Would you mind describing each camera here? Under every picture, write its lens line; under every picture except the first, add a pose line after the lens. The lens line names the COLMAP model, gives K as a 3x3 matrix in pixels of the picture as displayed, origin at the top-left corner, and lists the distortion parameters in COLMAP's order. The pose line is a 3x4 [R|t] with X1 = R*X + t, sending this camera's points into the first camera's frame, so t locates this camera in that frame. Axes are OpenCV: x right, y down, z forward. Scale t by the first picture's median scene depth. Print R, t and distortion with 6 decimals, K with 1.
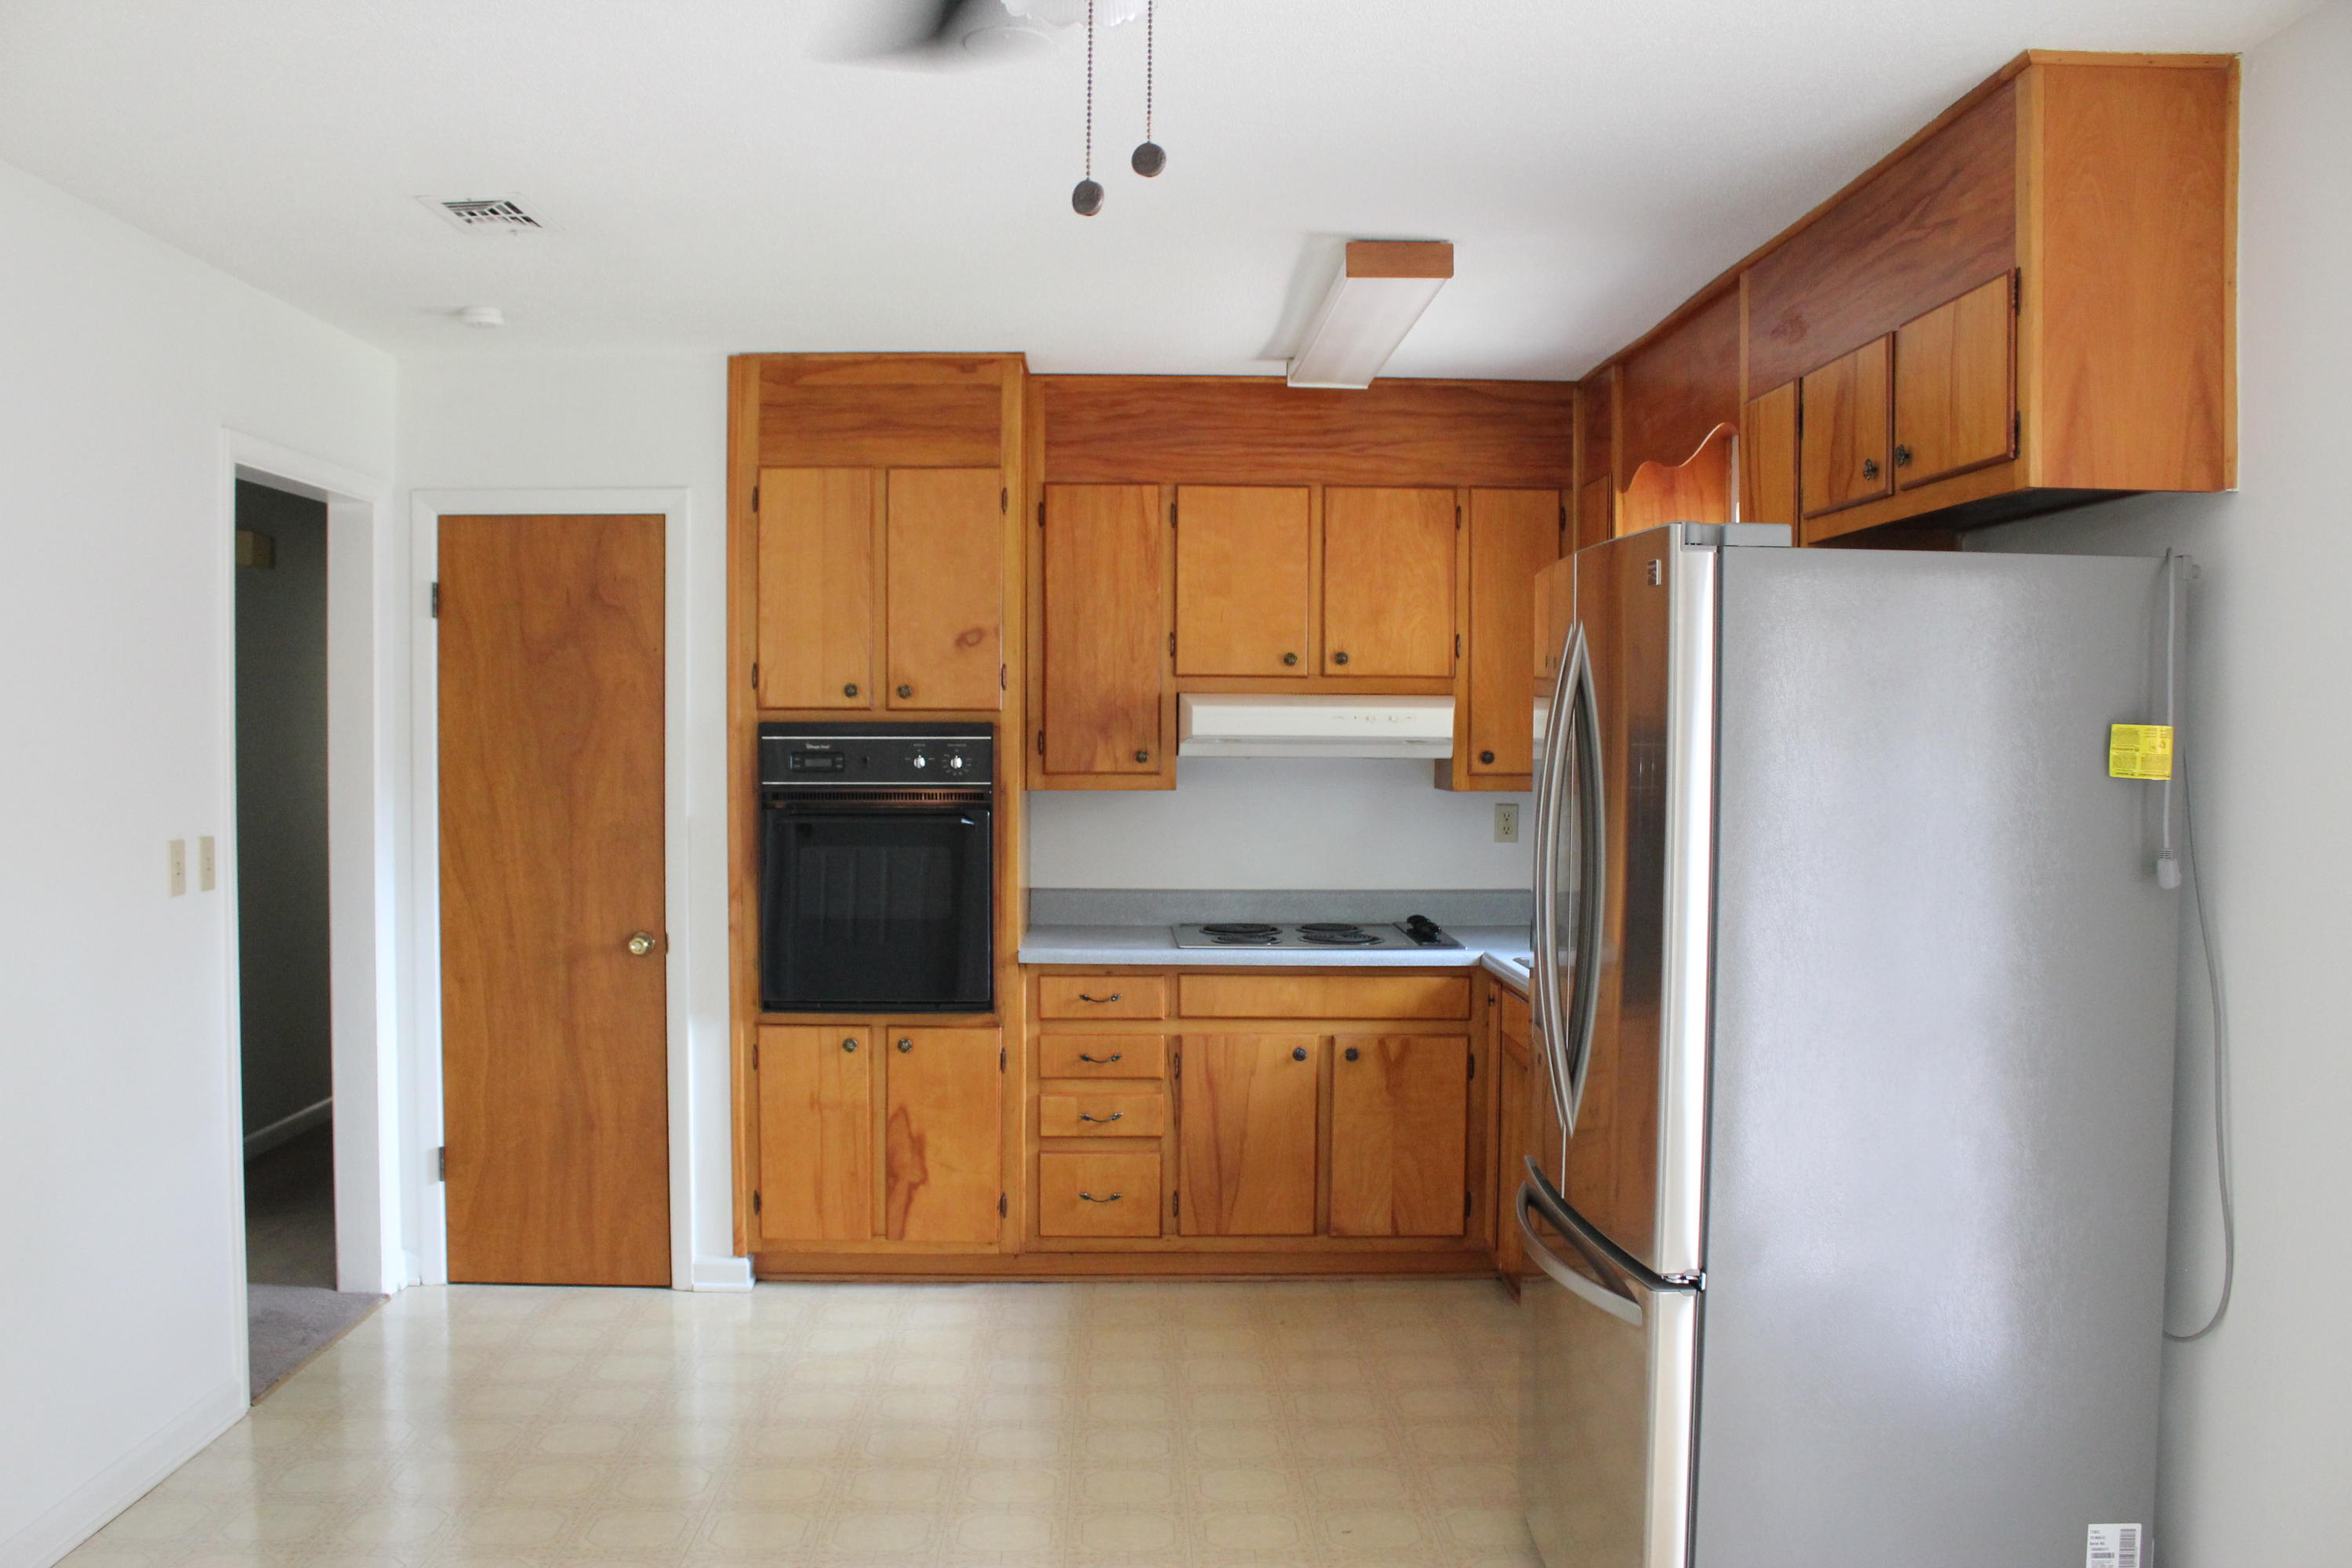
lens RADIAL K [[1956.4, 0, 1161.3], [0, 1956.4, 808.8], [0, 0, 1]] dist [-0.169543, 0.150537]
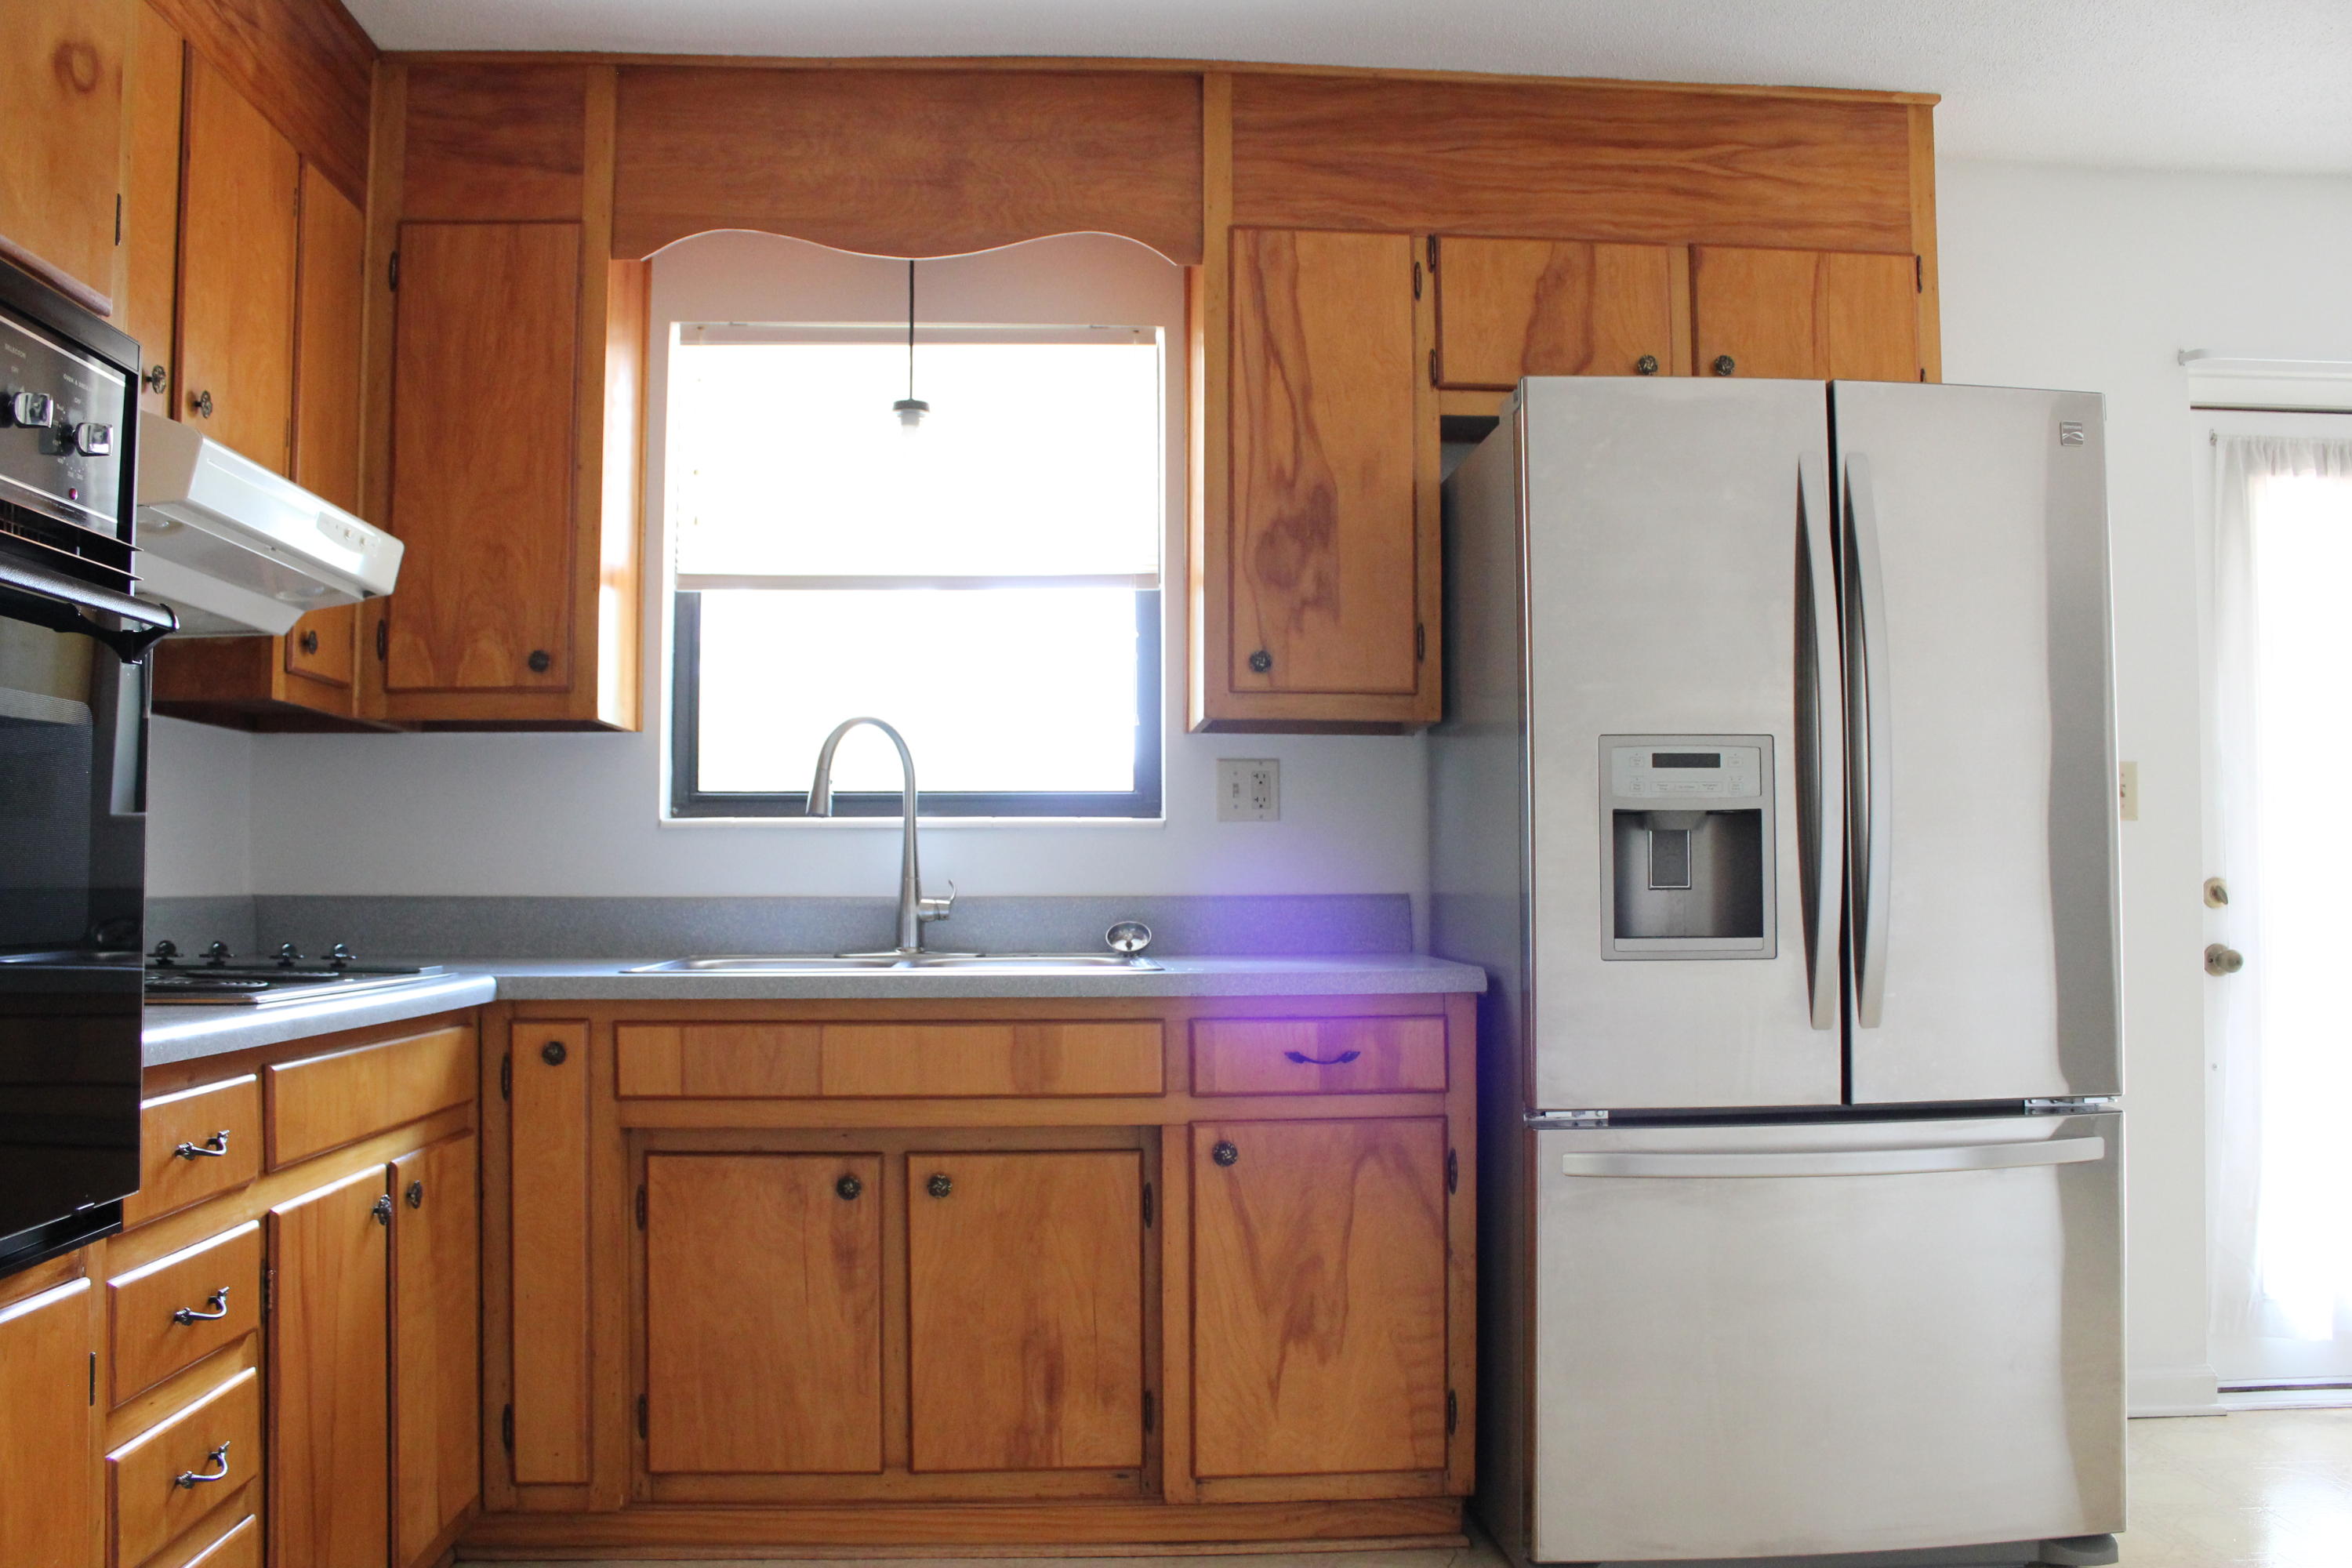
lens RADIAL K [[1956.4, 0, 1161.3], [0, 1956.4, 808.8], [0, 0, 1]] dist [-0.169543, 0.150537]
pose [[-0.038501, 0.035224, 0.998638, -0.404928], [0.042474, 0.998533, -0.033583, 0.052292], [-0.998355, 0.041123, -0.039940, 0.832608]]
